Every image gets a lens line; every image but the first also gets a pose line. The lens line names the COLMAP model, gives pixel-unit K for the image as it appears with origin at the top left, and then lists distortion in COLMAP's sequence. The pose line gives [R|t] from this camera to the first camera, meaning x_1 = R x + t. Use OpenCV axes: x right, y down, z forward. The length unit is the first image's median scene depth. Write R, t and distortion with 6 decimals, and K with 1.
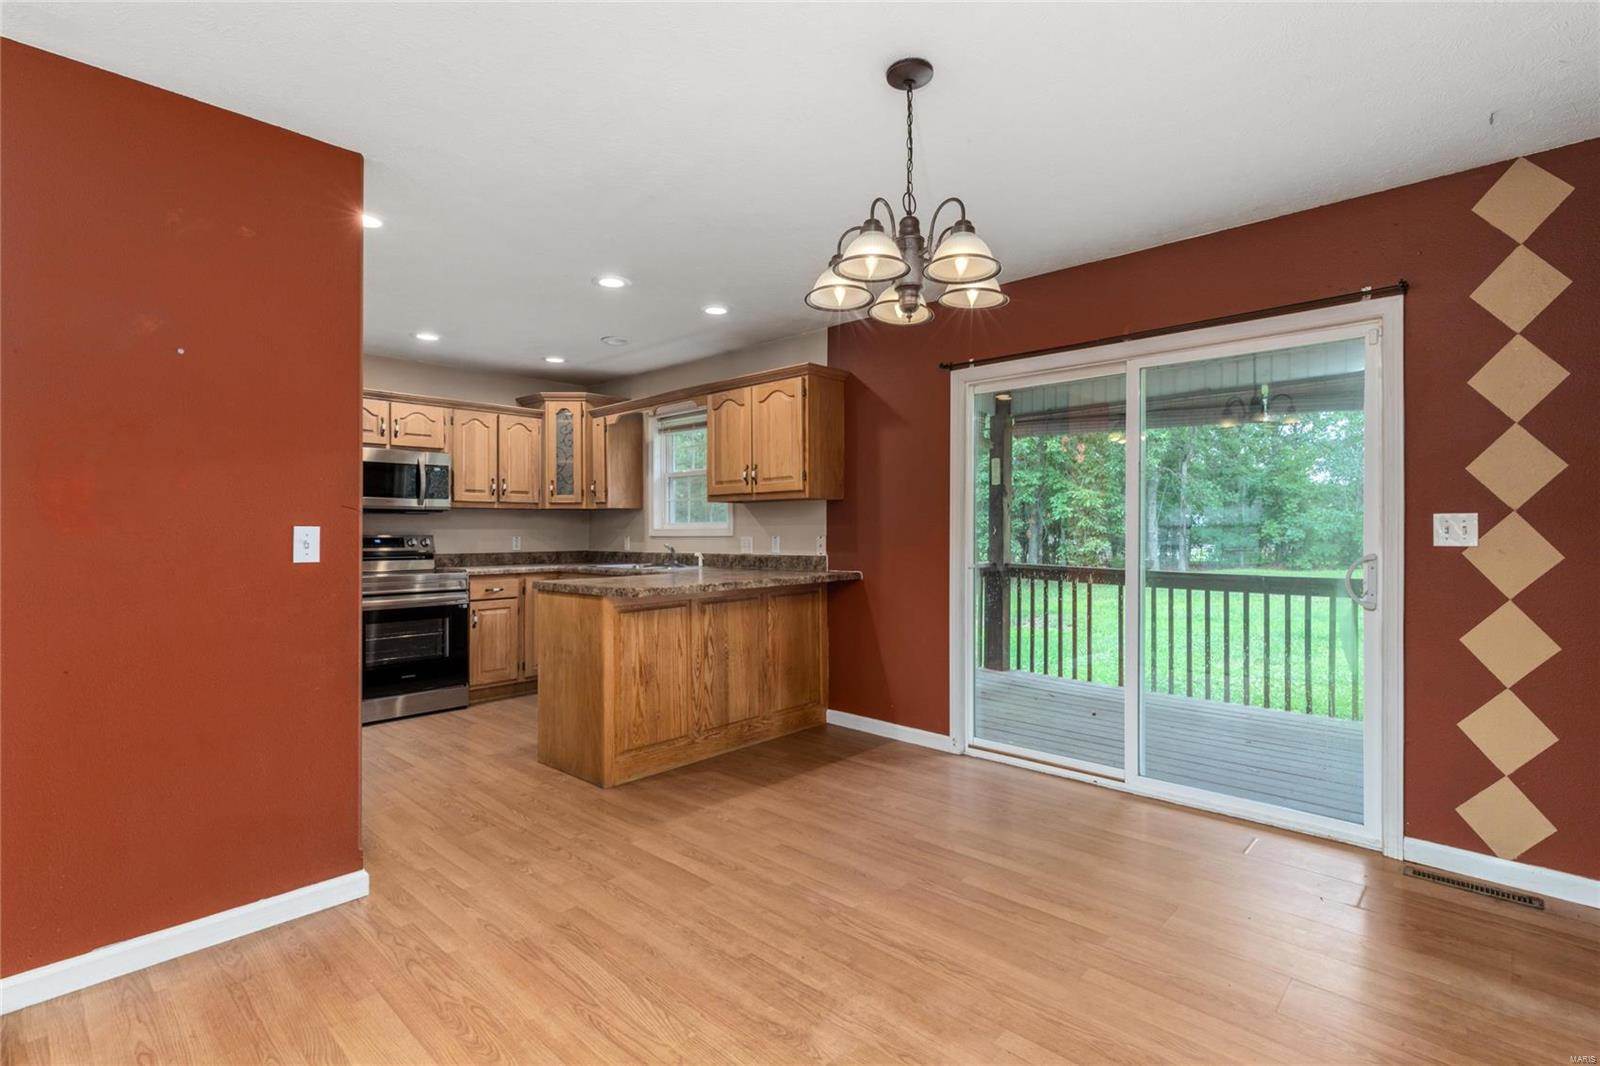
lens RADIAL K [[744.7, 0, 801.8], [0, 744.7, 529.3], [0, 0, 1]] dist [0.010912, 0.000253]
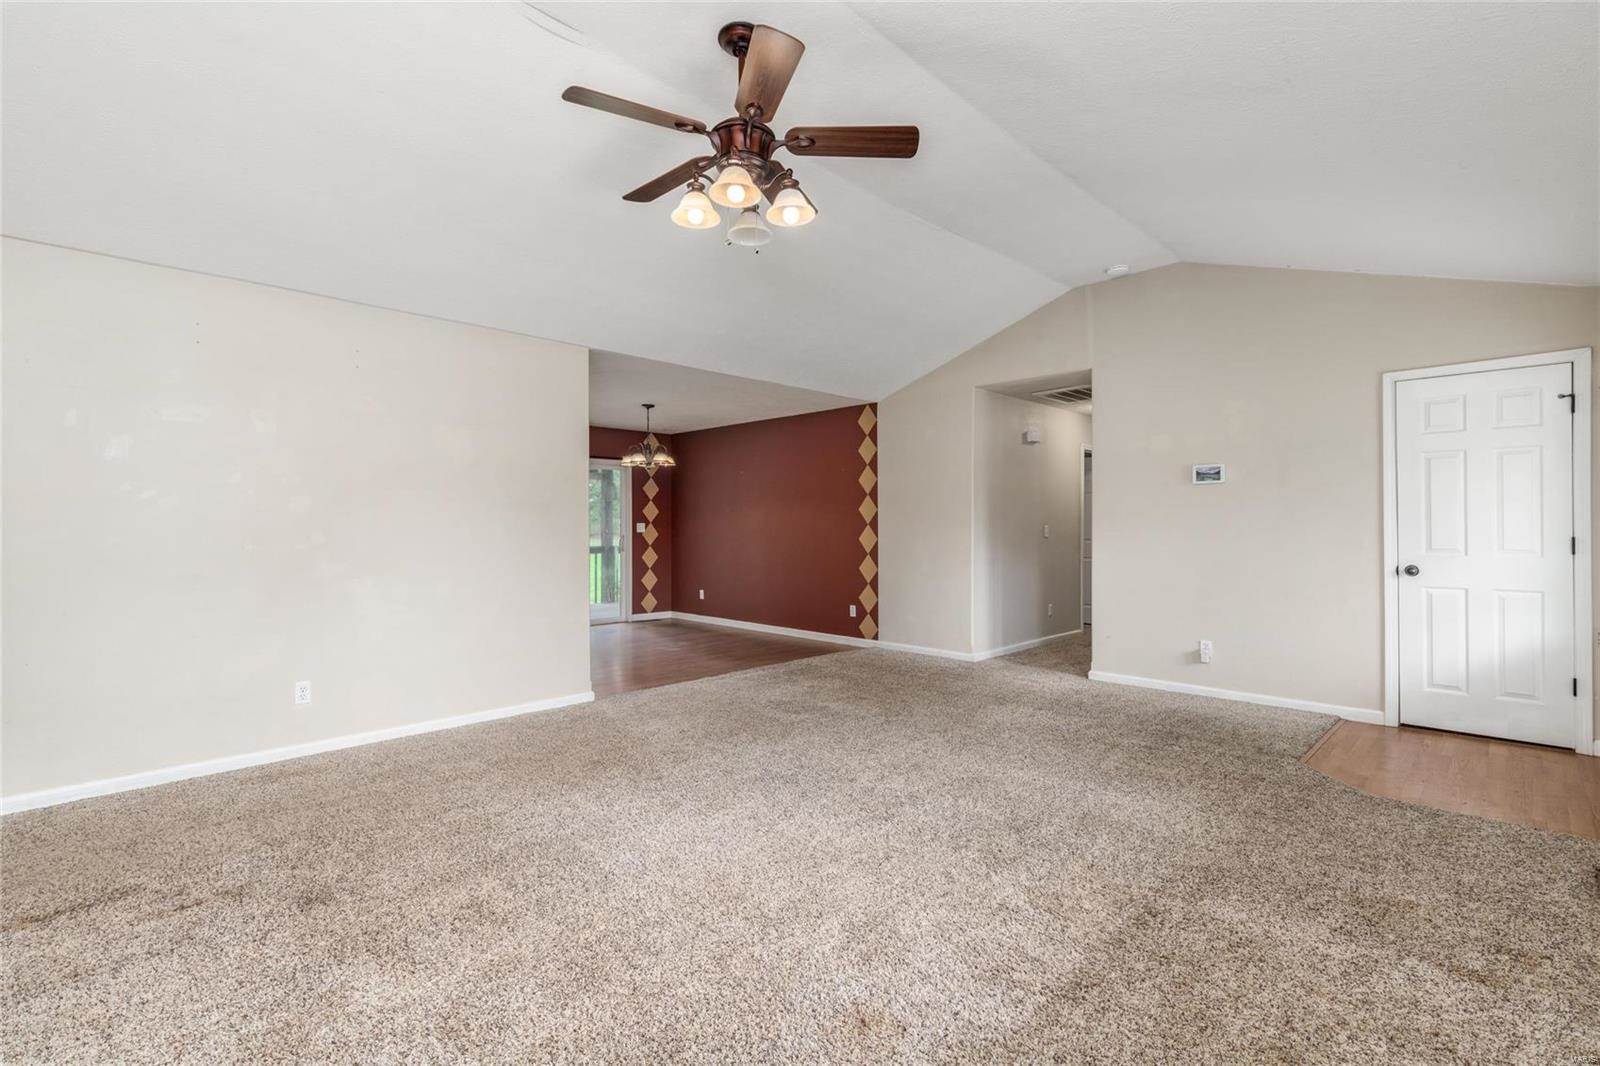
lens RADIAL K [[744.7, 0, 801.8], [0, 744.7, 529.3], [0, 0, 1]] dist [0.010912, 0.000253]
pose [[0.036047, -0.005423, 0.999335, -1.575626], [0.003276, 0.999981, 0.005308, -0.004606], [-0.999345, 0.003082, 0.036064, 0.045677]]
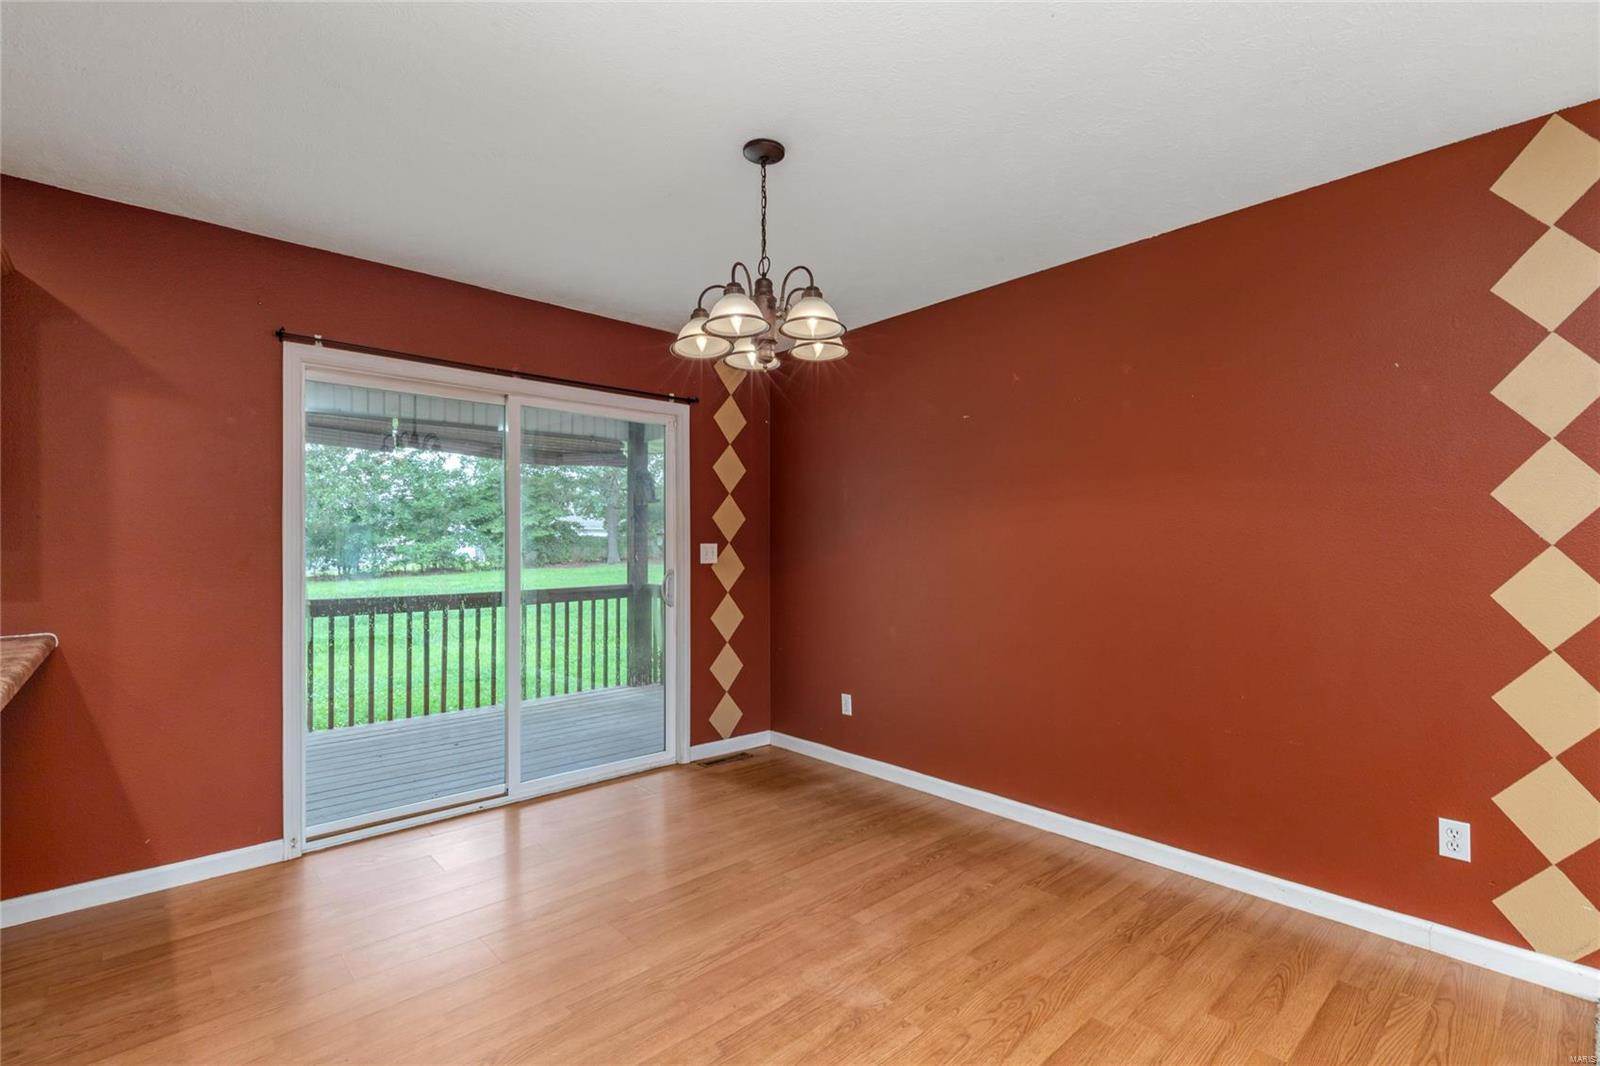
lens RADIAL K [[722.8, 0, 803.3], [0, 722.8, 546.6], [0, 0, 1]] dist [-0.000638, 0.000158]
pose [[0.072989, 0.002990, 0.997328, -0.416598], [0.002763, 0.999991, -0.003201, -0.005058], [-0.997329, 0.002989, 0.072980, 0.384442]]
